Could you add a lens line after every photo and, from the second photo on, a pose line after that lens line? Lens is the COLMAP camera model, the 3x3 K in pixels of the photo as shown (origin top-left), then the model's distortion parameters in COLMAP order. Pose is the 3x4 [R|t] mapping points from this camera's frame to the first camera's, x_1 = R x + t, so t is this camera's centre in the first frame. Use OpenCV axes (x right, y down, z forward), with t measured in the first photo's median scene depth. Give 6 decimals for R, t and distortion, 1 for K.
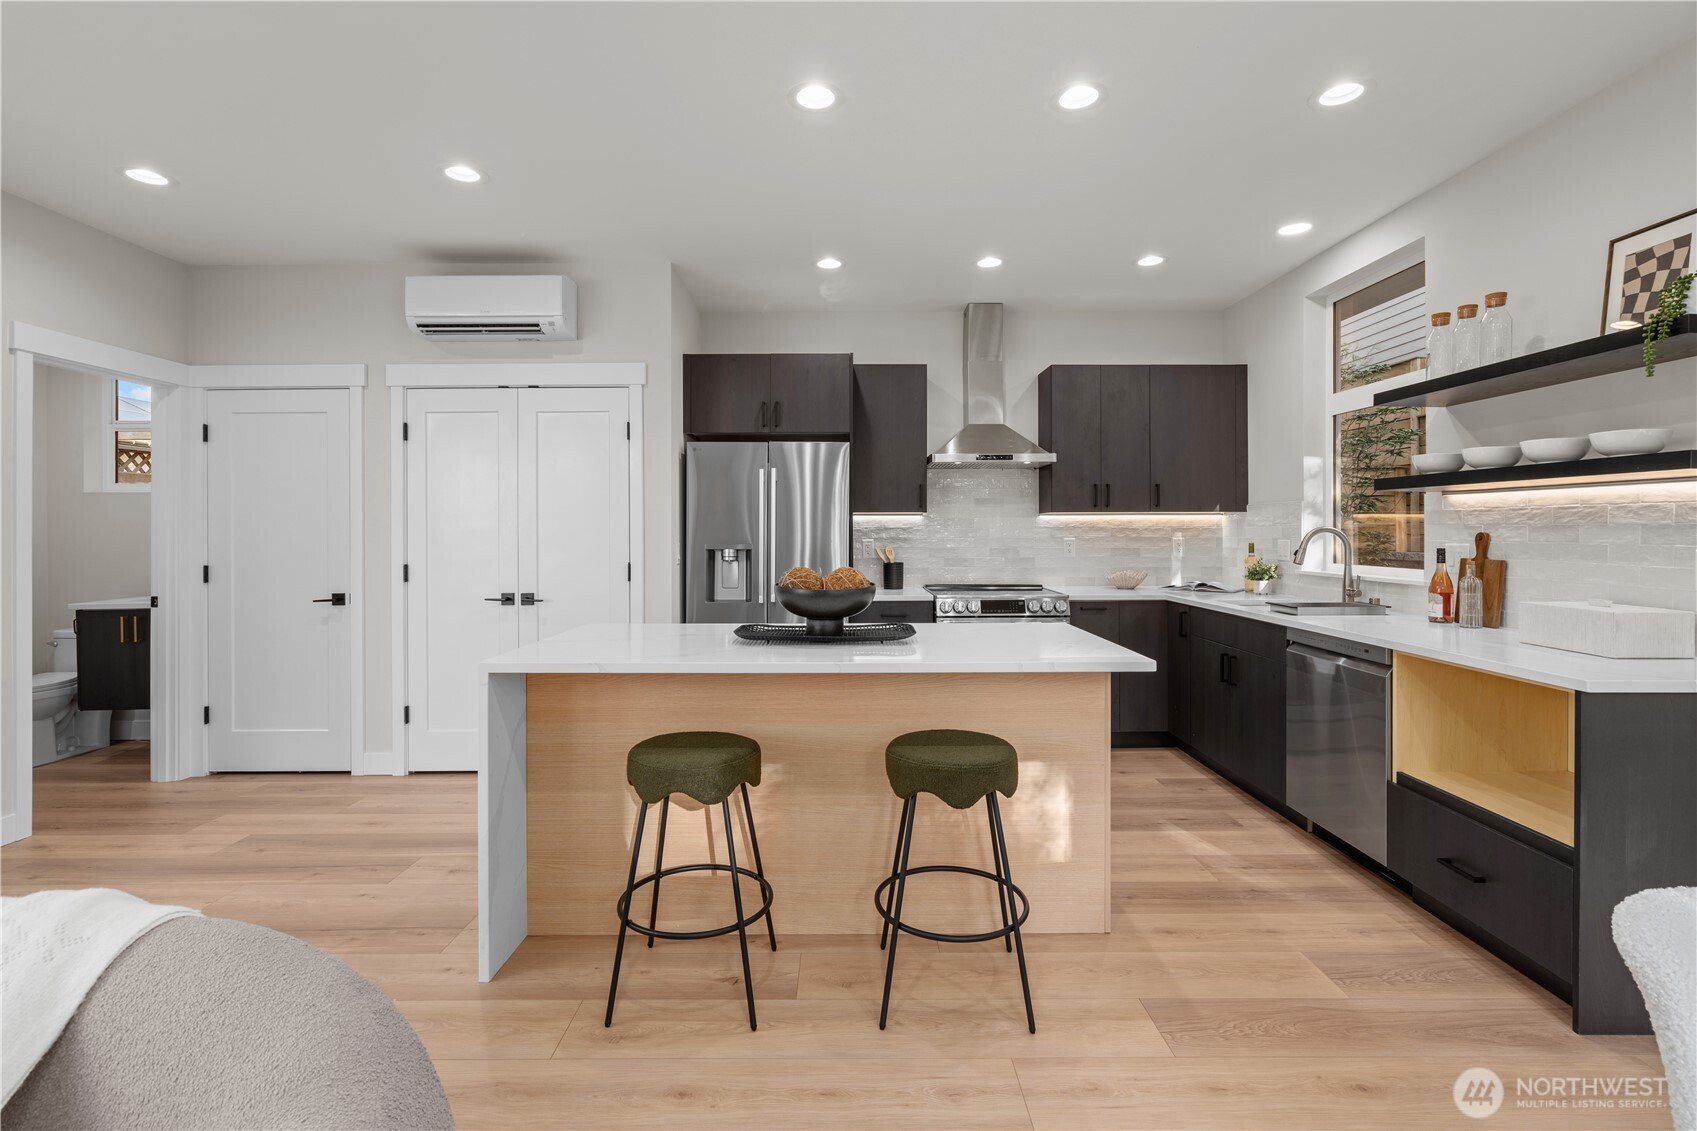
lens RADIAL K [[775.3, 0, 843.8], [0, 775.3, 531.2], [0, 0, 1]] dist [0.000576, 0.000163]
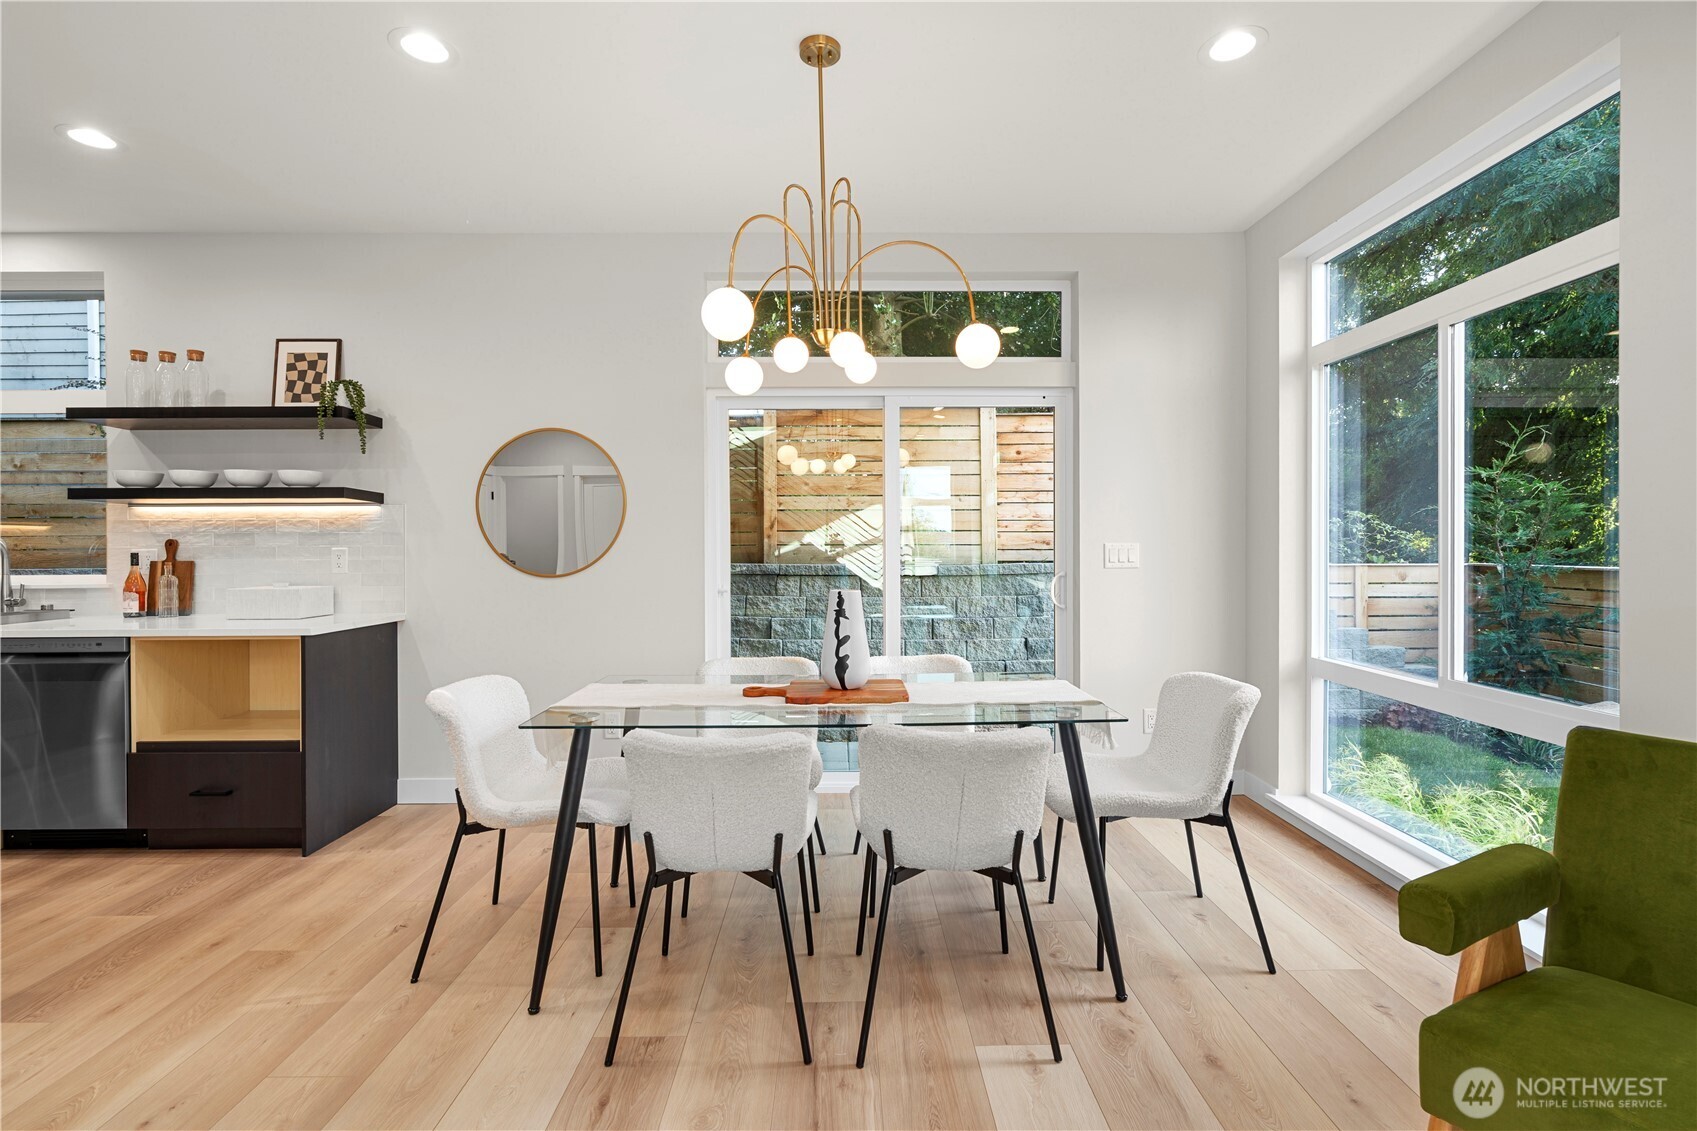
lens RADIAL K [[769.4, 0, 847.5], [0, 769.4, 549.4], [0, 0, 1]] dist [0.000501, 0.000345]
pose [[-0.008900, -0.001177, 0.999960, -0.415840], [0.009639, 0.999953, 0.001263, 0.027644], [-0.999914, 0.009649, -0.008888, -0.053612]]
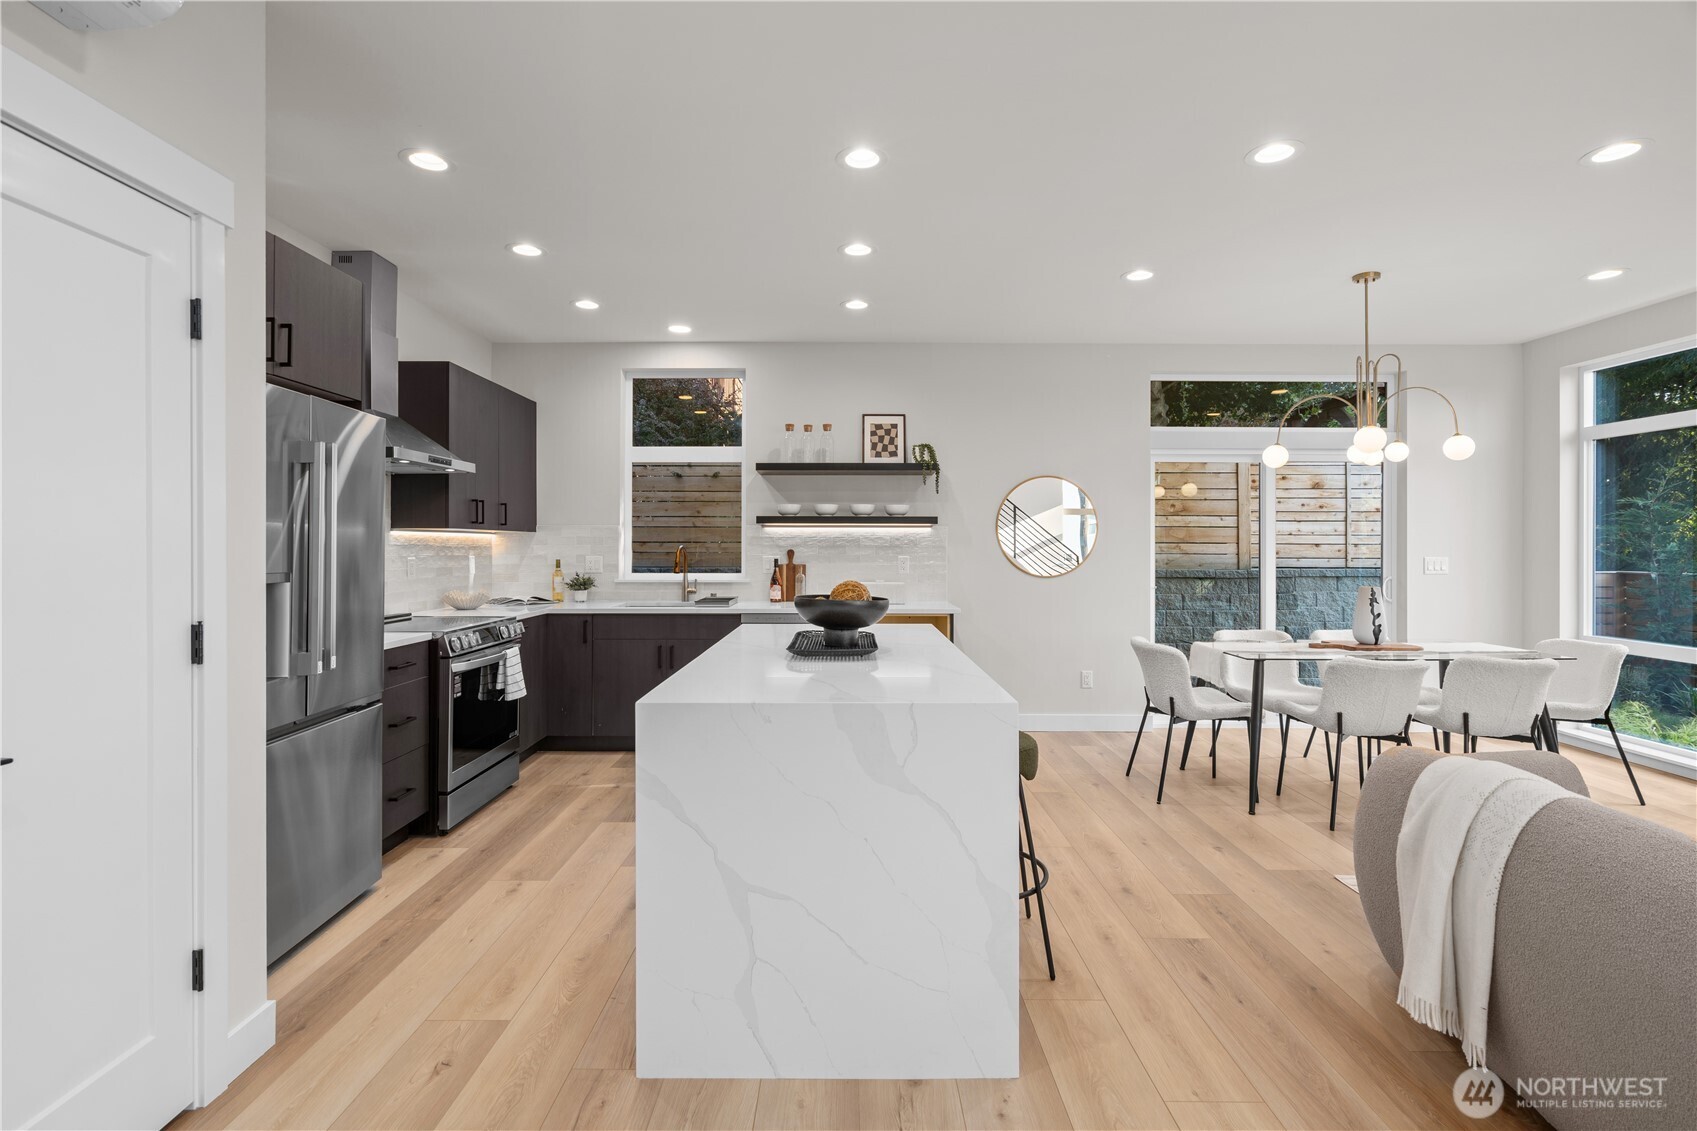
lens RADIAL K [[775.2, 0, 848.2], [0, 775.2, 541.0], [0, 0, 1]] dist [0.000604, 0.000535]
pose [[0.000166, 0.009923, 0.999951, -1.020990], [0.001963, 0.999949, -0.009923, 0.000160], [-0.999998, 0.001965, 0.000146, 0.910745]]
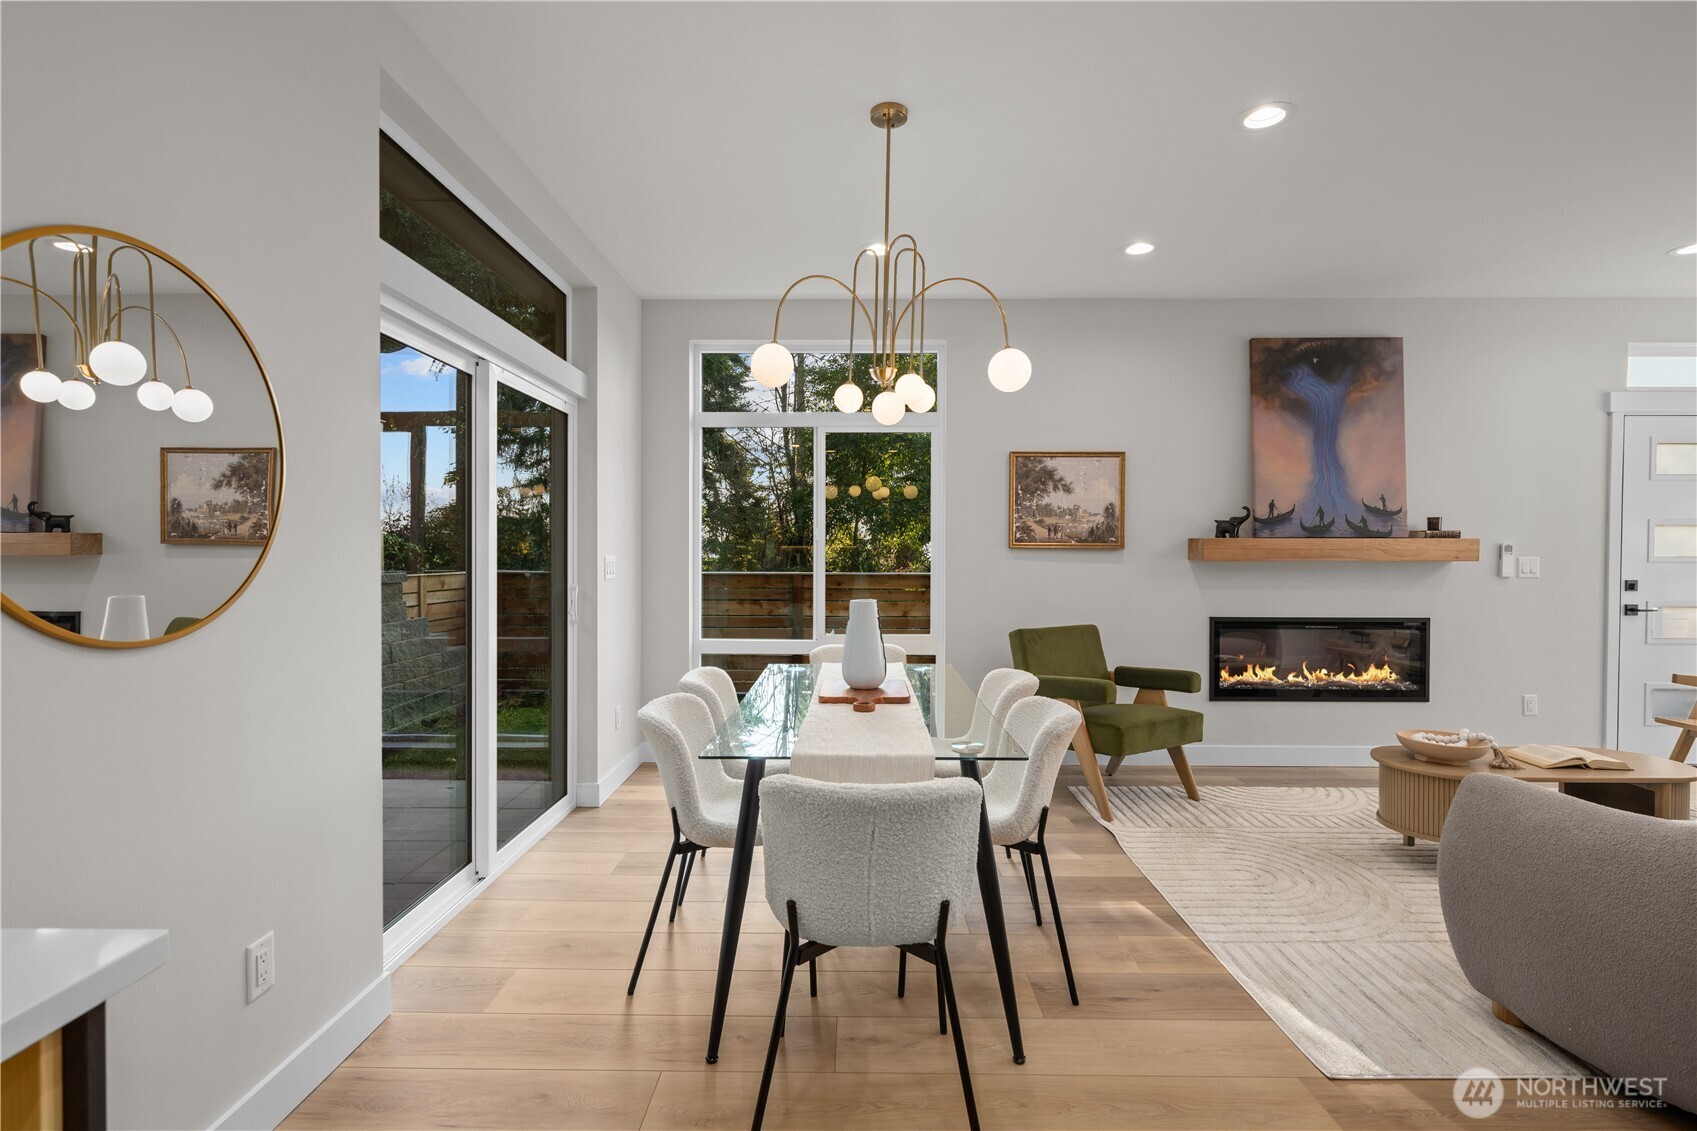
lens RADIAL K [[804.7, 0, 848.5], [0, 804.7, 565.5], [0, 0, 1]] dist [0.001220, 0.001097]
pose [[-0.999849, 0.000668, 0.017383, 0.420468], [0.000995, 0.999823, 0.018785, 0.014321], [-0.017368, 0.018799, -0.999672, 0.911138]]
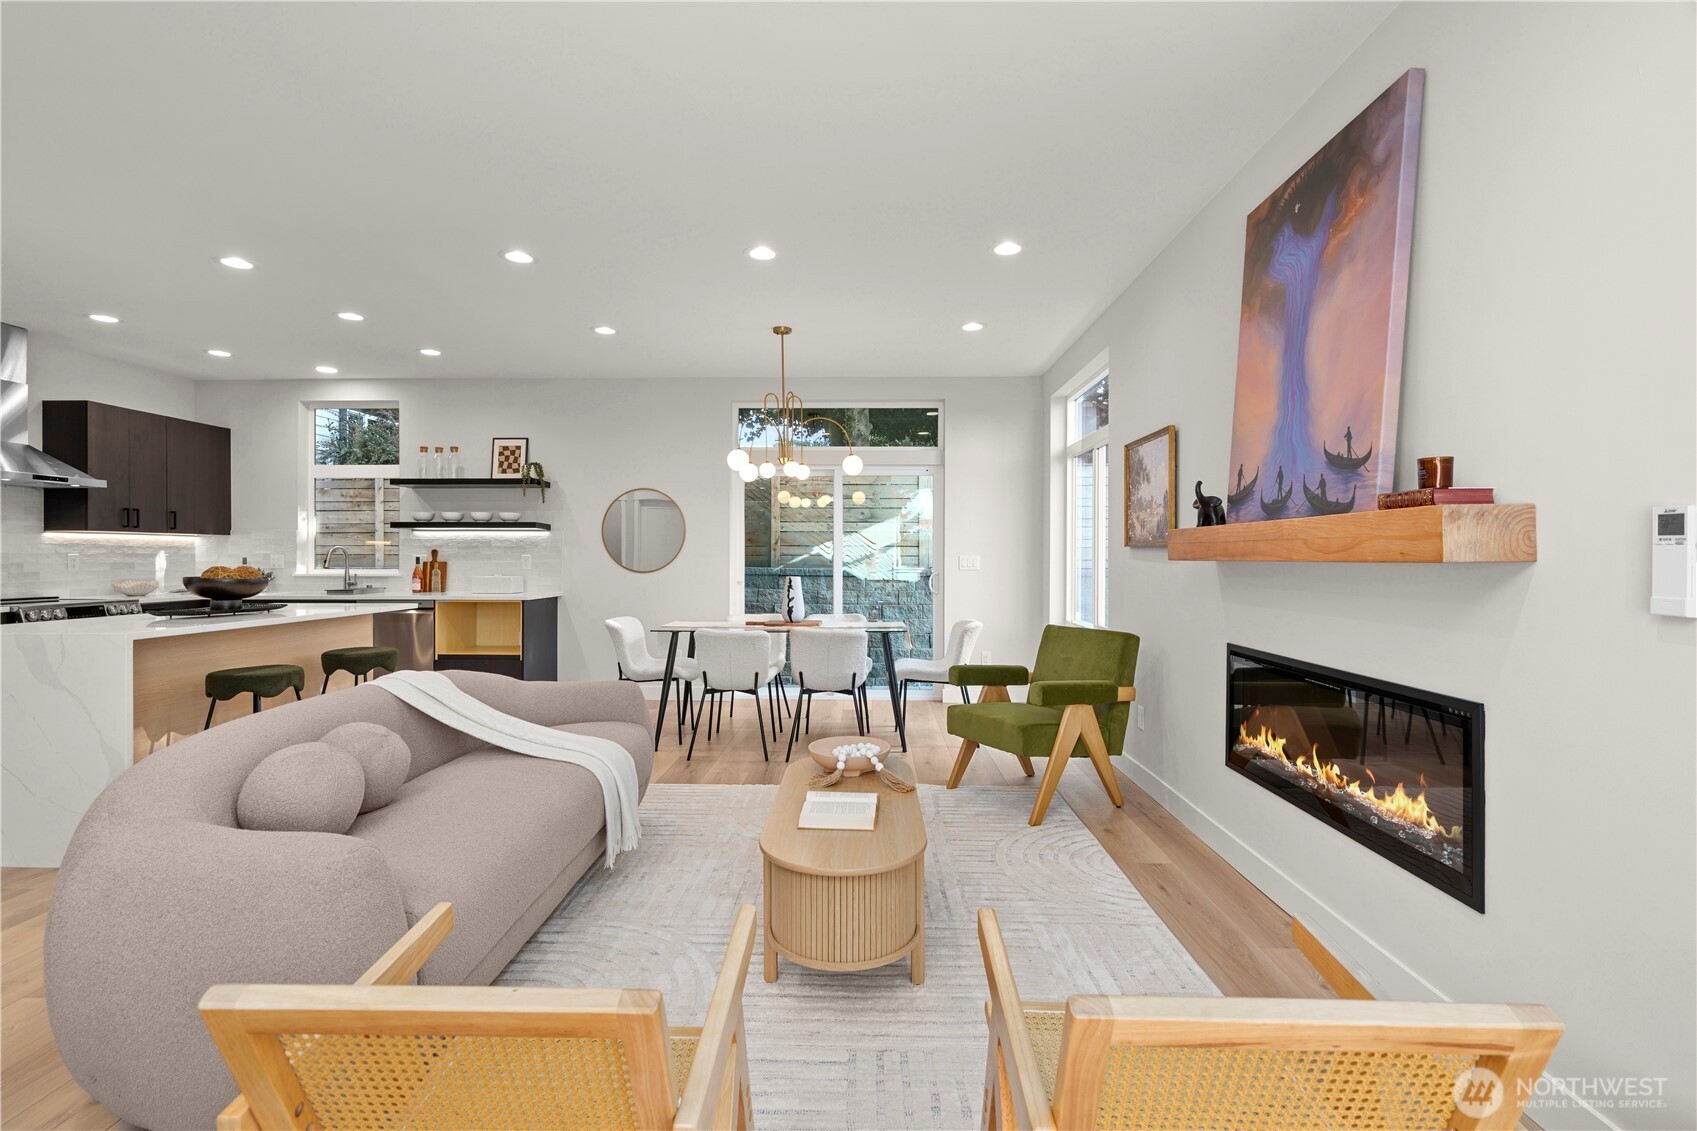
lens RADIAL K [[766.3, 0, 845.6], [0, 766.3, 558.9], [0, 0, 1]] dist [0.001848, 0.000913]
pose [[0.030443, 0.000303, 0.999536, -1.368927], [0.001998, 0.999998, -0.000364, 0.032694], [-0.999534, 0.002008, 0.030443, -0.235240]]
